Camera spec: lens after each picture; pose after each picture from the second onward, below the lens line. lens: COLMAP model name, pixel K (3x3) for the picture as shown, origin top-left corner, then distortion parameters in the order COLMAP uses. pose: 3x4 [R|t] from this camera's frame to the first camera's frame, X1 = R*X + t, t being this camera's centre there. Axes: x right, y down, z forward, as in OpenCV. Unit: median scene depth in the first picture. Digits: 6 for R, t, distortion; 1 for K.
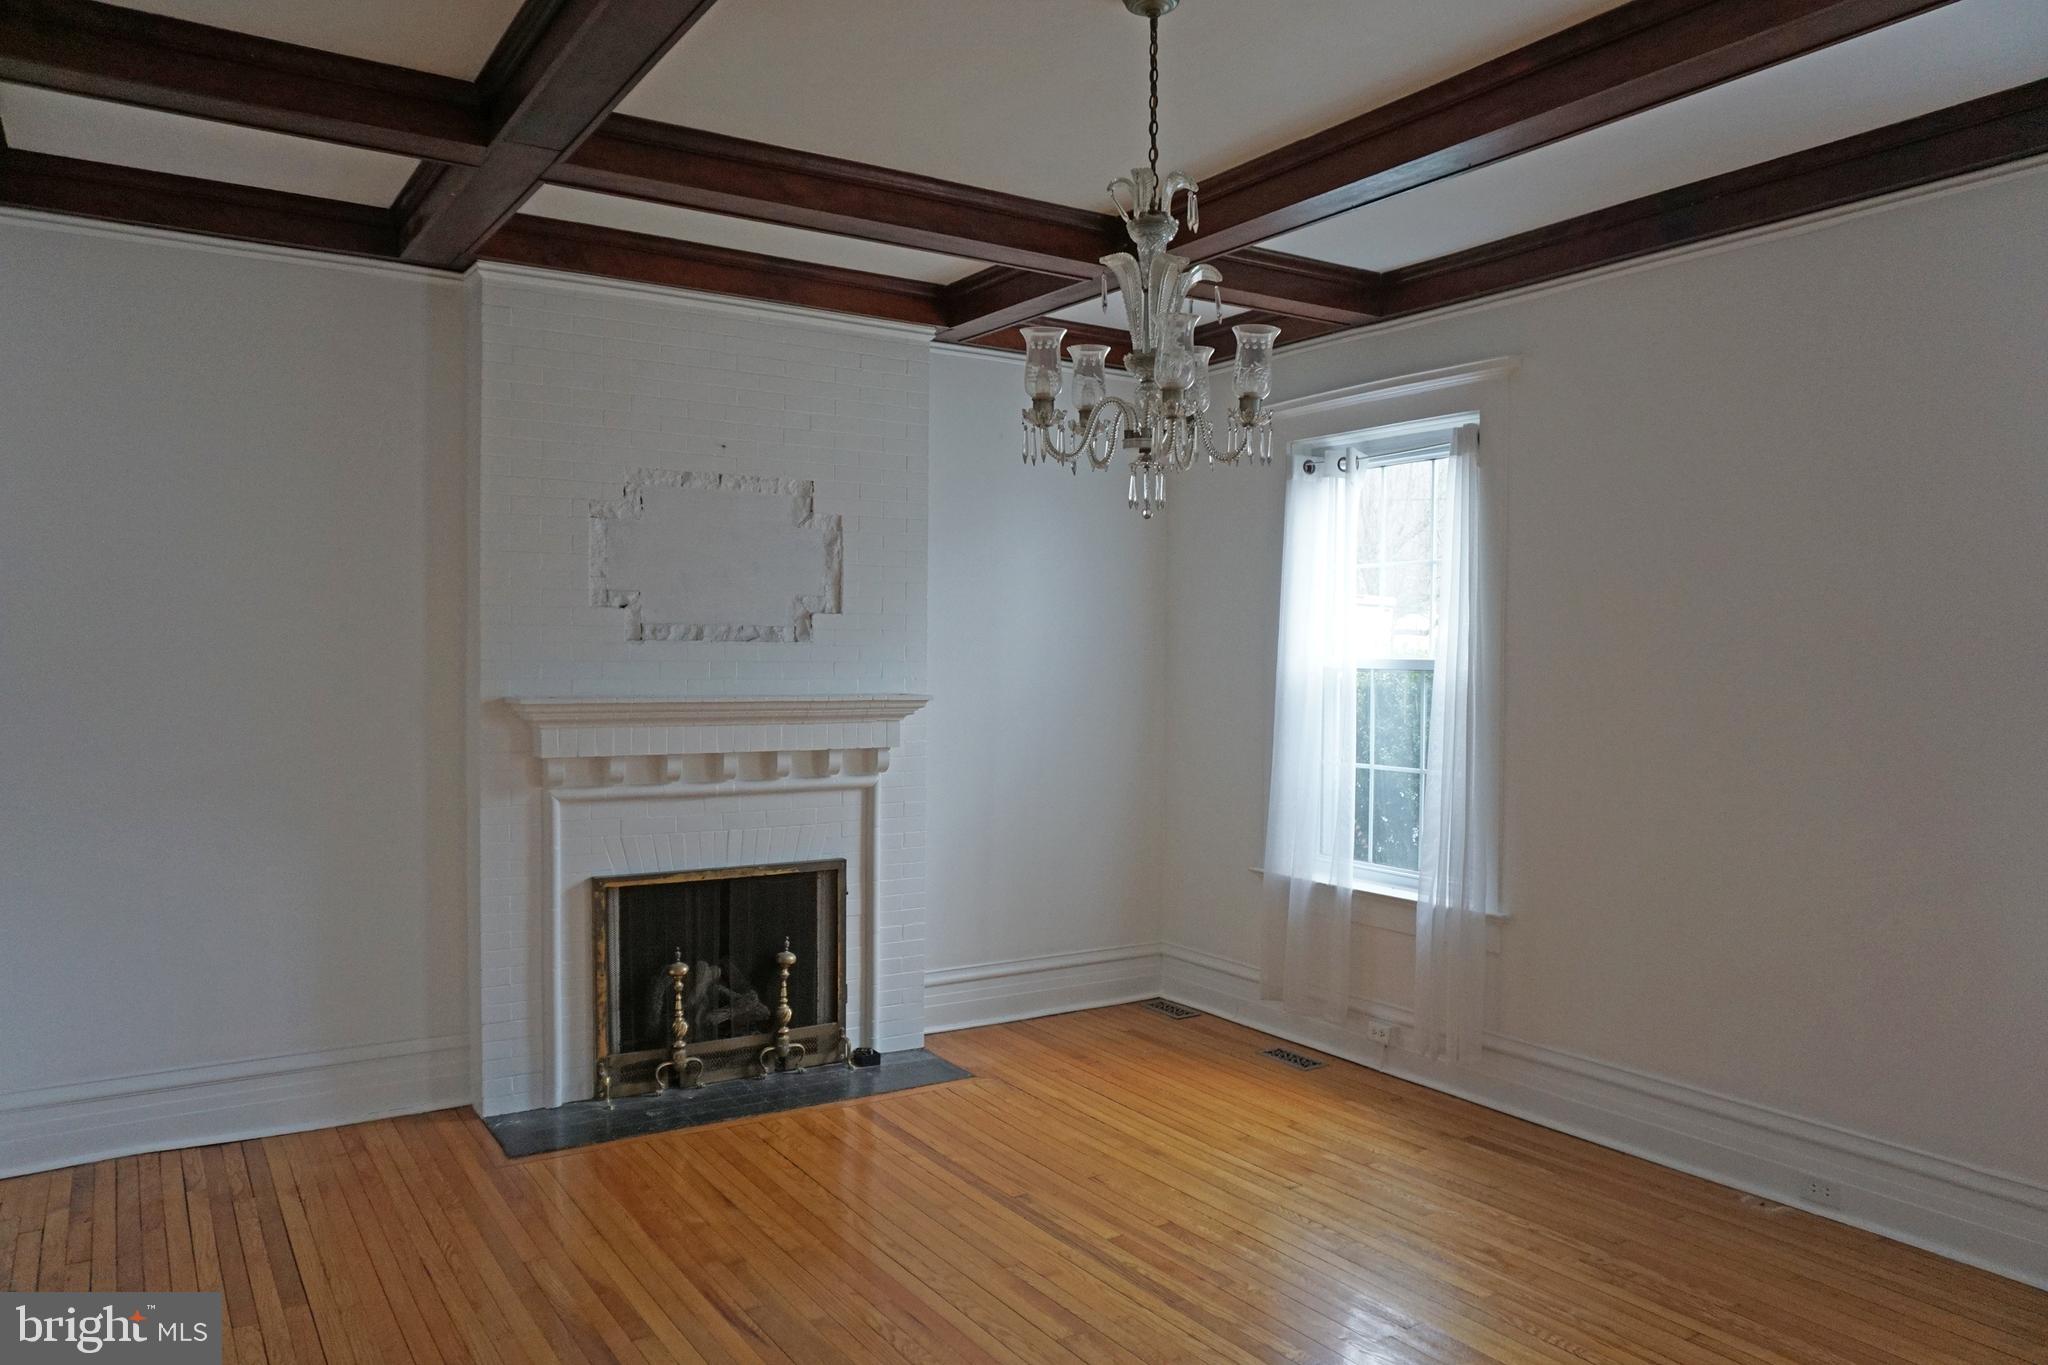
lens RADIAL K [[1429.9, 0, 1024.0], [0, 1429.9, 682.5], [0, 0, 1]] dist [-0.035592, 0.003509]
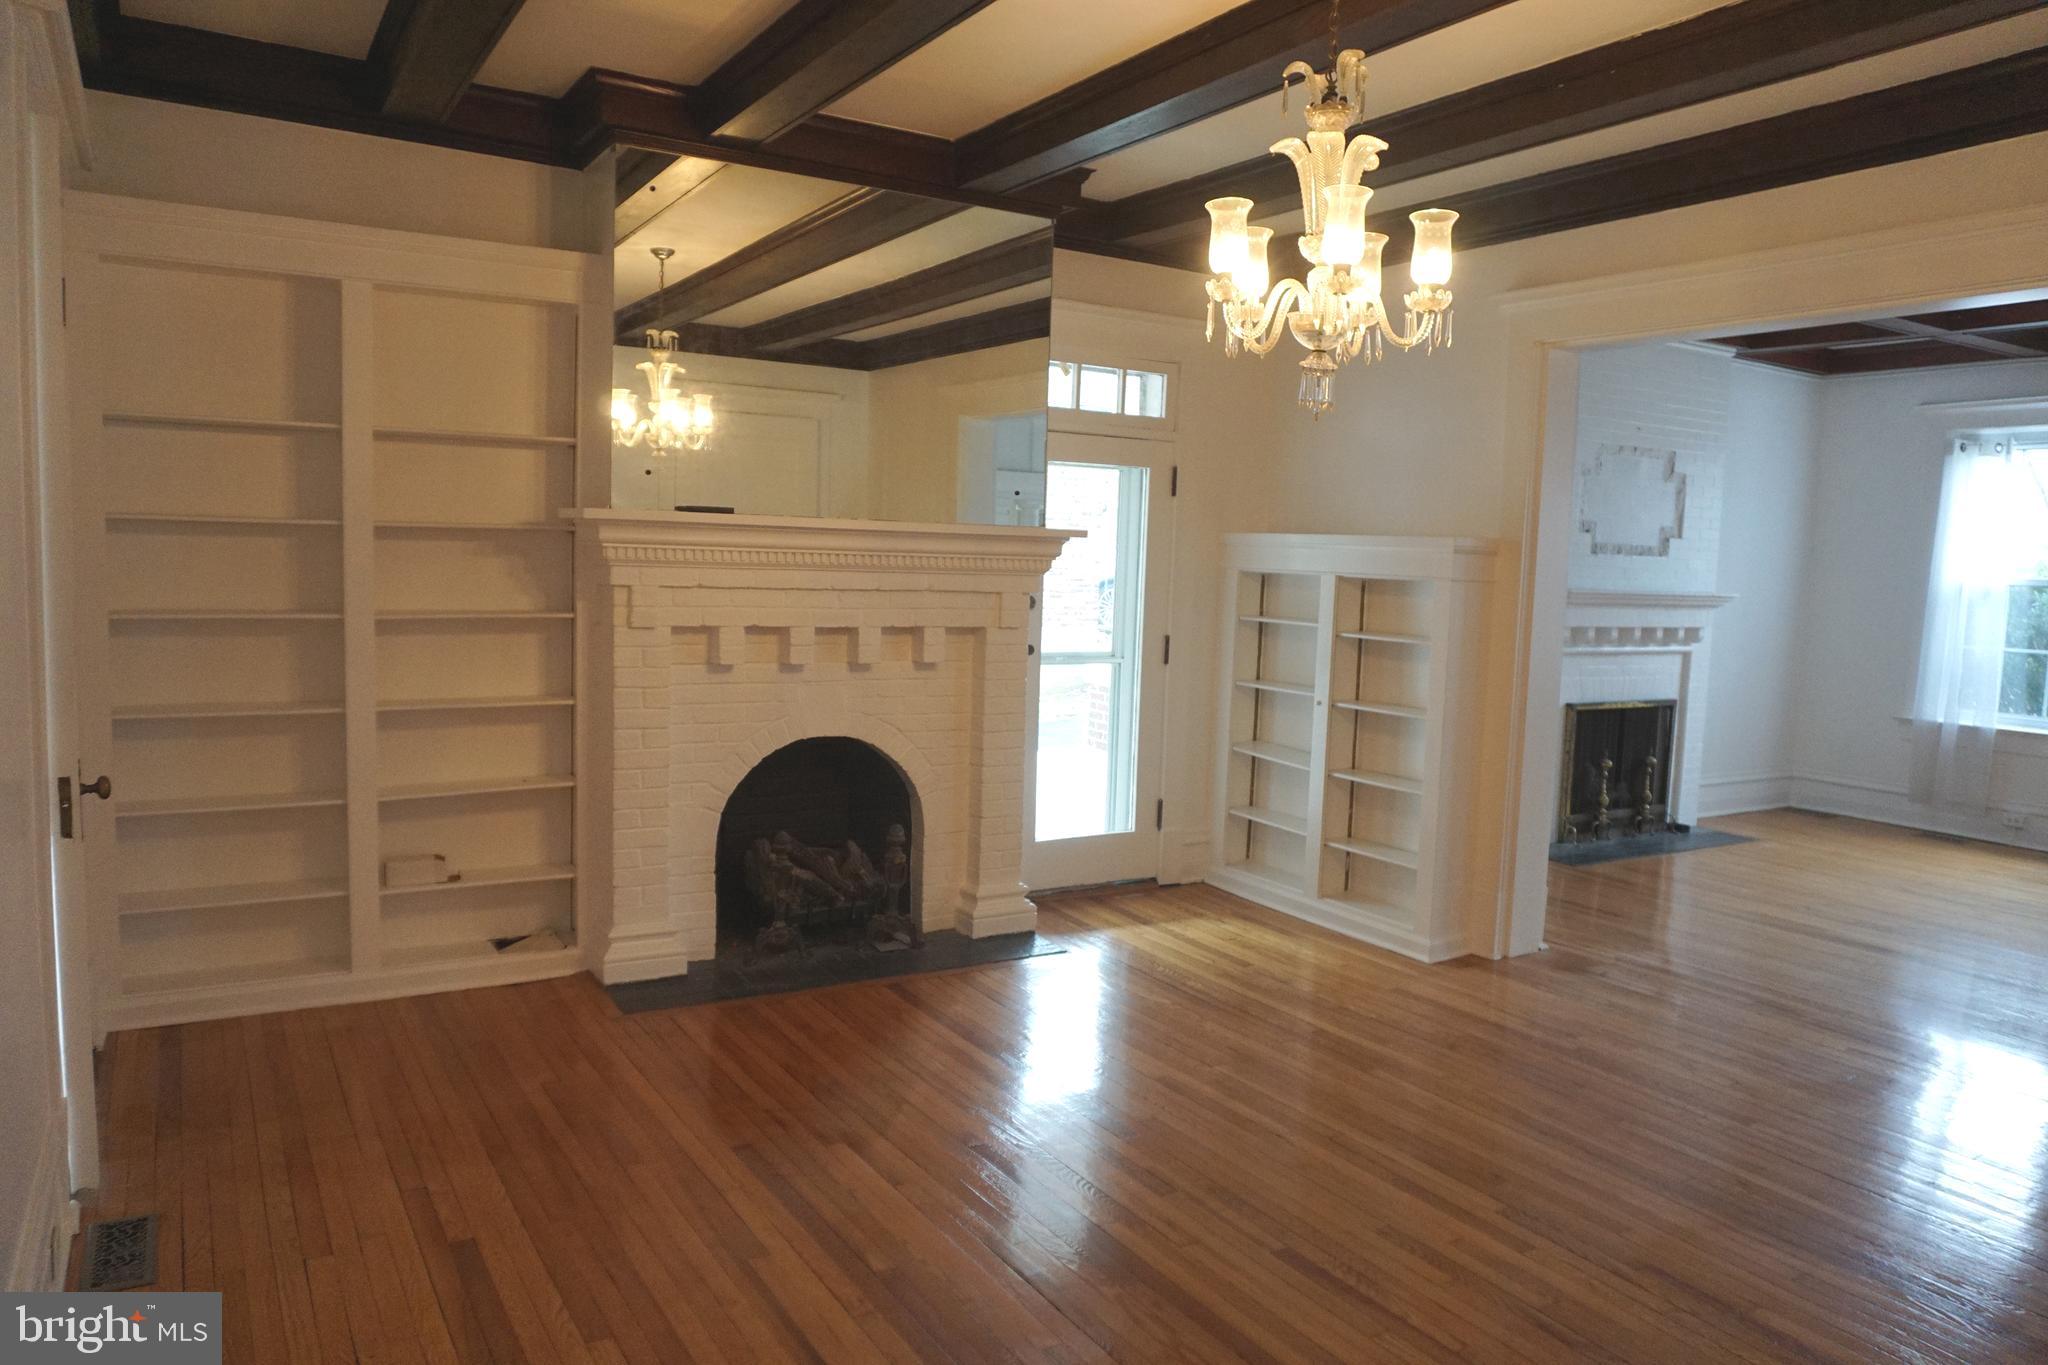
lens RADIAL K [[1429.9, 0, 1024.0], [0, 1429.9, 682.5], [0, 0, 1]] dist [-0.035592, 0.003509]
pose [[0.999397, 0.027150, -0.021664, -0.788312], [-0.025588, 0.997260, 0.069406, 0.017781], [0.023489, -0.068810, 0.997353, -0.535085]]
